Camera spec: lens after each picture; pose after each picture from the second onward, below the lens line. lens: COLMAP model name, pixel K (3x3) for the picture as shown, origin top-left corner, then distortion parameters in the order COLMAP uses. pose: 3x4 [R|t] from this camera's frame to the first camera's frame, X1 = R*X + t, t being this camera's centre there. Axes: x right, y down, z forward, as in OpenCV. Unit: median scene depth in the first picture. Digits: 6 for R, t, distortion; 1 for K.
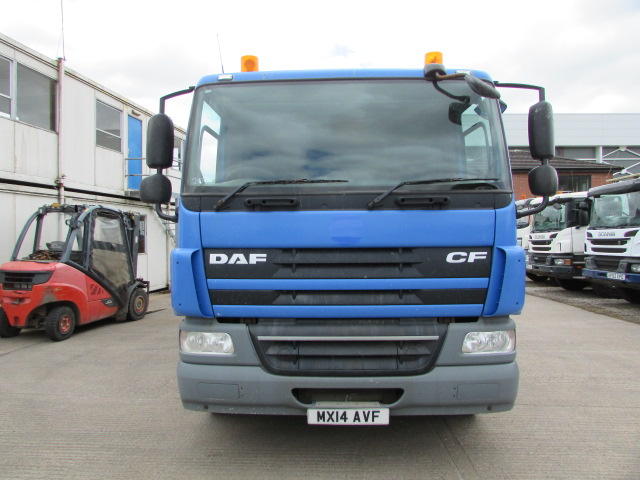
lens RADIAL K [[458.0, 0, 306.6], [0, 458.0, 235.8], [0, 0, 1]] dist [-0.042279, 0.023668]
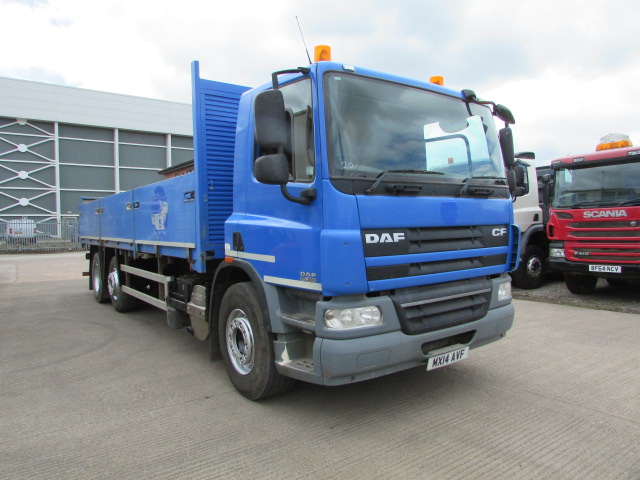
lens RADIAL K [[458.0, 0, 311.6], [0, 458.0, 235.6], [0, 0, 1]] dist [-0.042279, 0.023668]
pose [[0.789364, -0.026699, 0.613345, -0.983016], [0.009885, 0.999477, 0.030786, 0.008430], [-0.613846, -0.018239, 0.789215, 0.229114]]
